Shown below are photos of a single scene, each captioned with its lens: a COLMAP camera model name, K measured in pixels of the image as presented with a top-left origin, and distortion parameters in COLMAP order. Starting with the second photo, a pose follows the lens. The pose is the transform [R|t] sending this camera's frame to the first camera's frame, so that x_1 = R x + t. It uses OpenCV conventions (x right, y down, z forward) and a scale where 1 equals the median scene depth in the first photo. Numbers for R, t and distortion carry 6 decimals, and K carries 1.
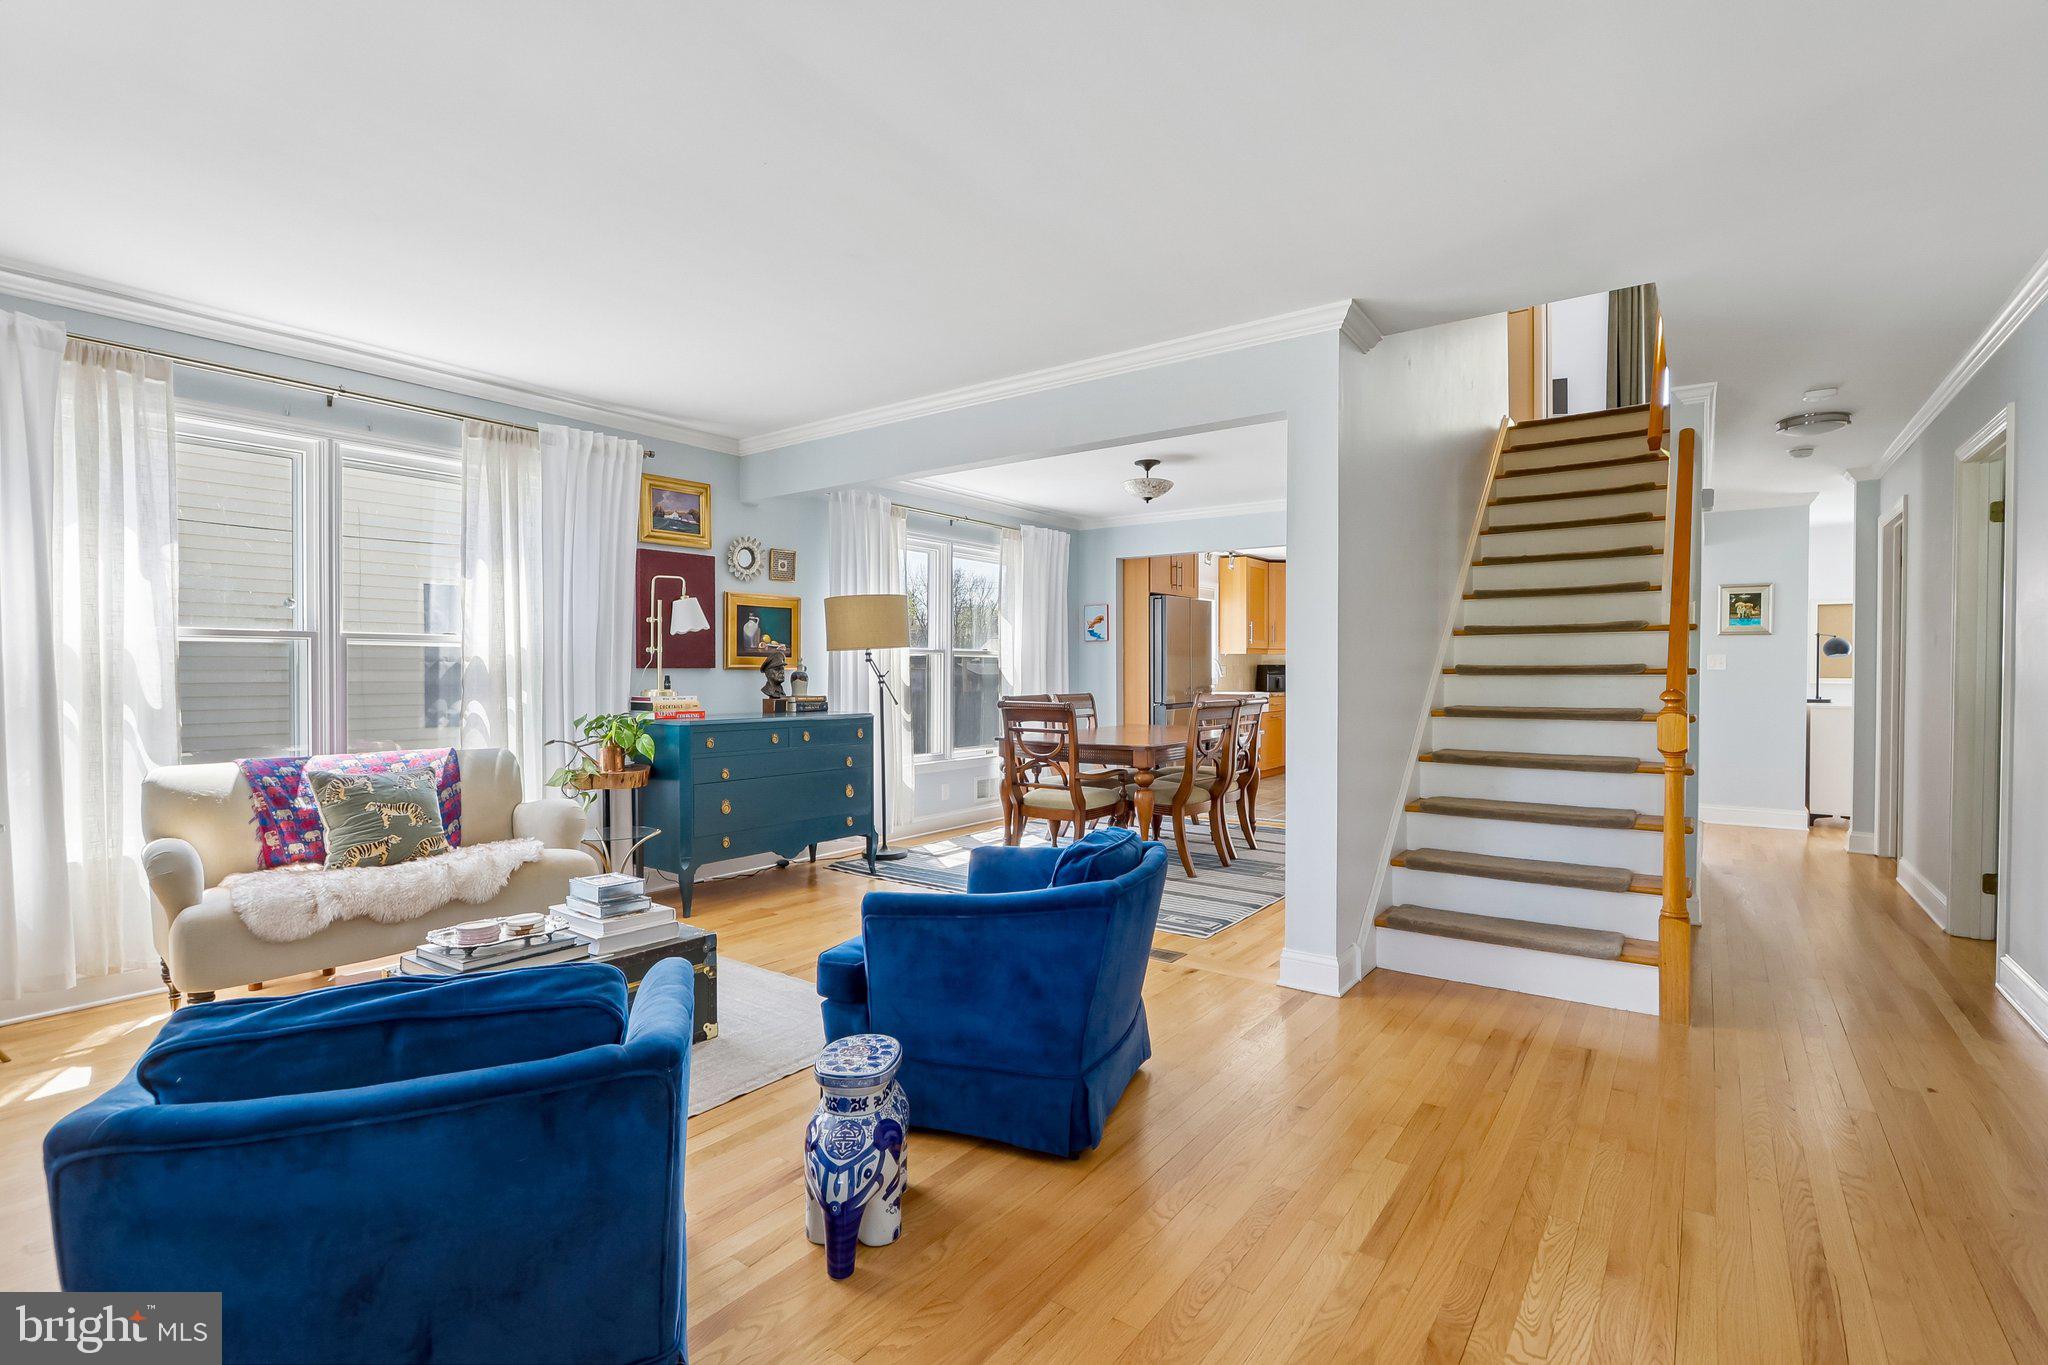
lens RADIAL K [[953.5, 0, 1031.6], [0, 953.5, 683.3], [0, 0, 1]] dist [-0.013437, -0.000074]
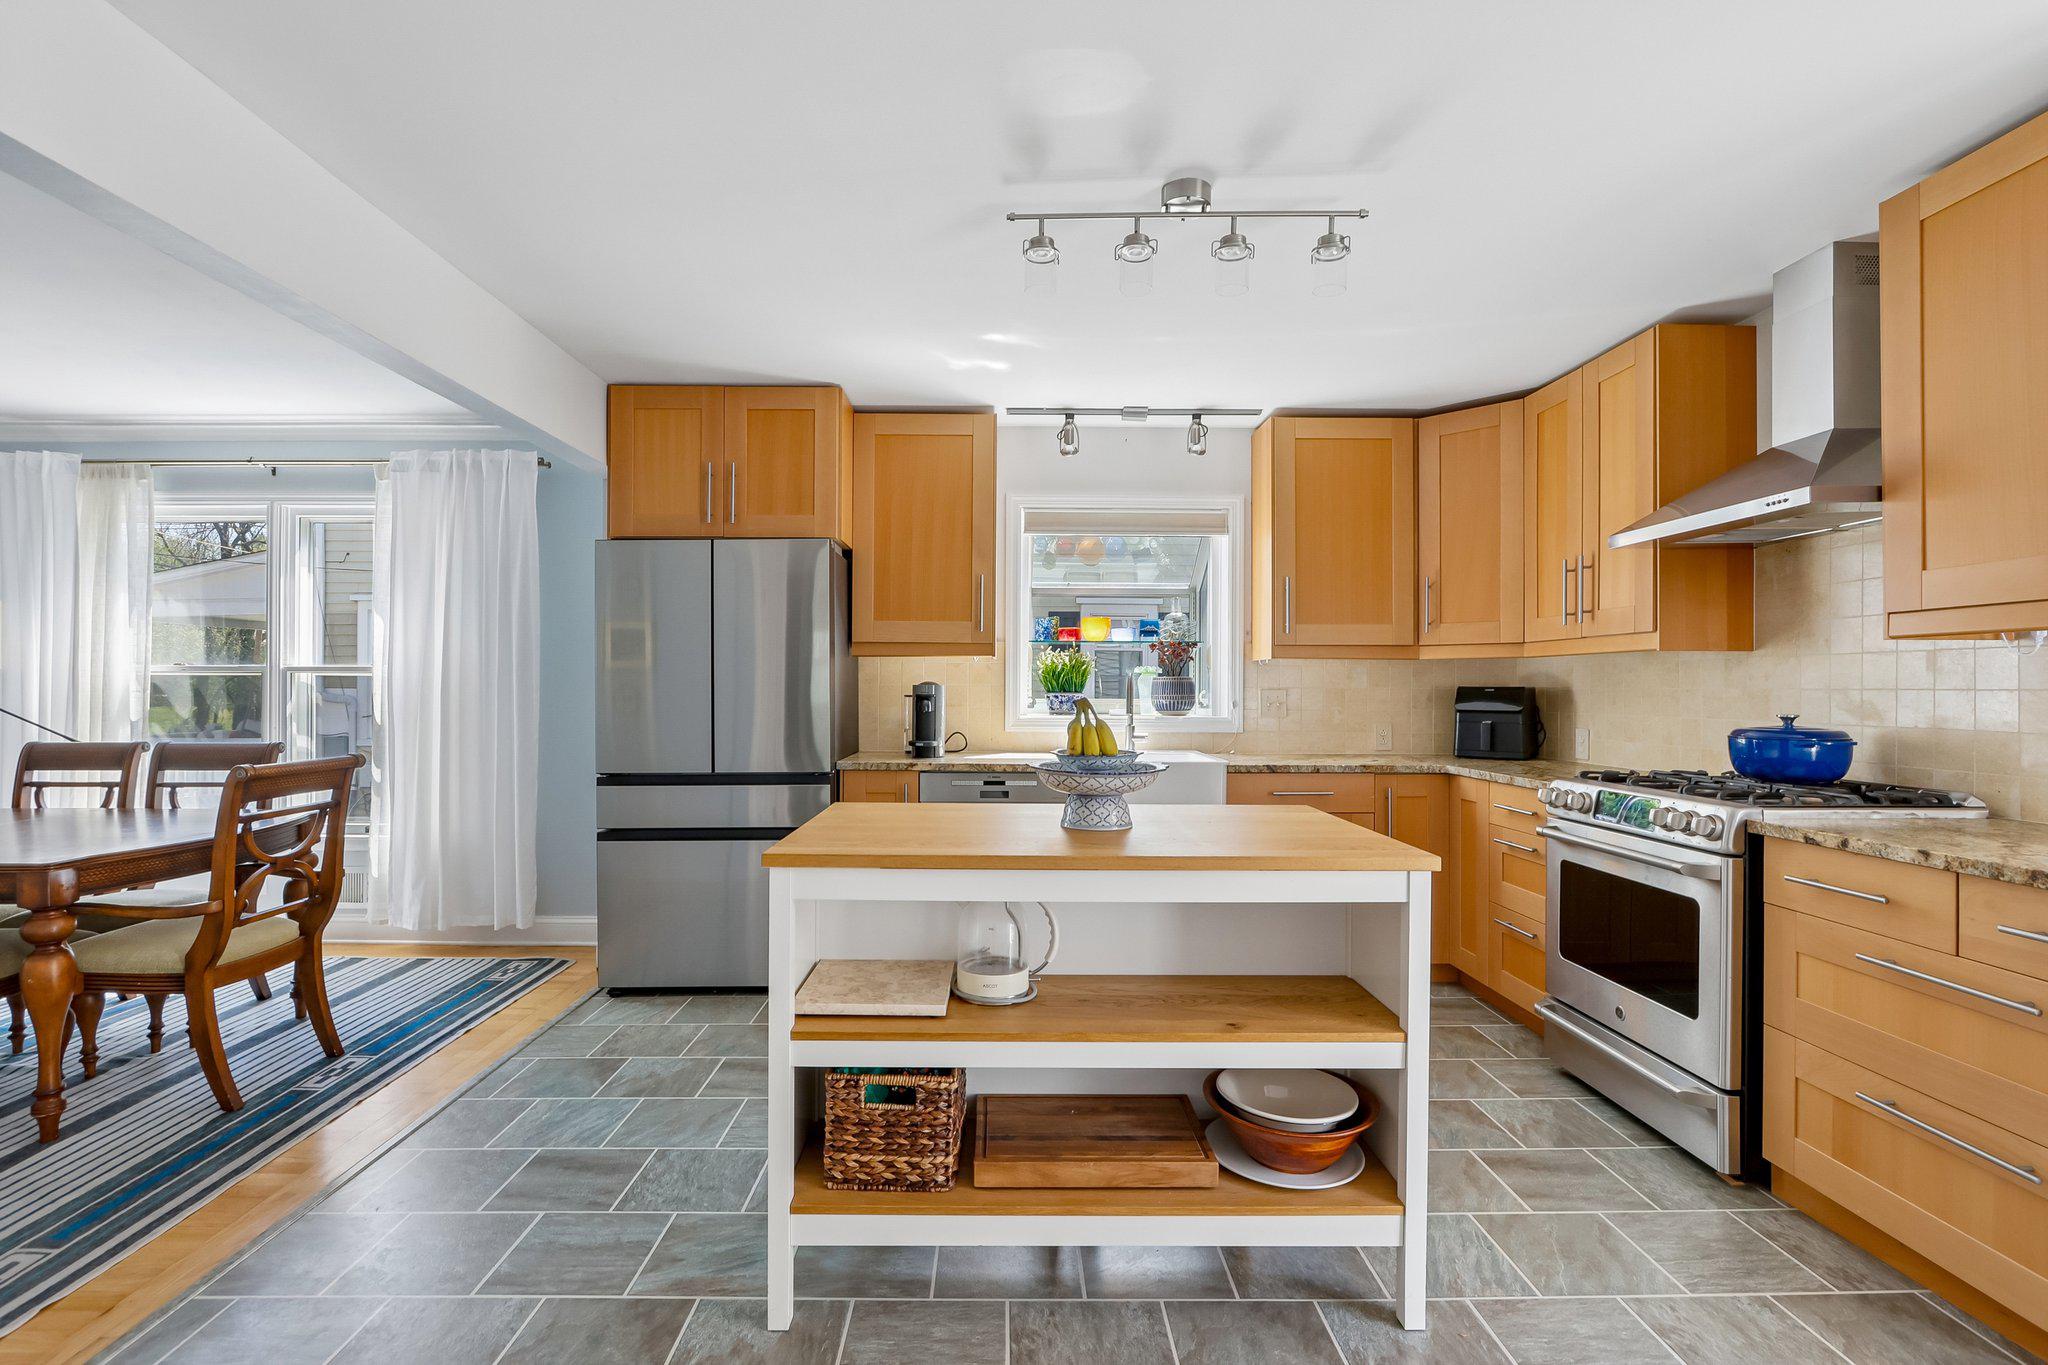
lens RADIAL K [[942.2, 0, 1009.3], [0, 942.2, 684.6], [0, 0, 1]] dist [-0.015002, 0.001373]
pose [[0.588281, 0.000078, -0.808656, 0.718008], [-0.013367, 0.999864, -0.009628, -0.022790], [0.808546, 0.016473, 0.588202, 1.021000]]
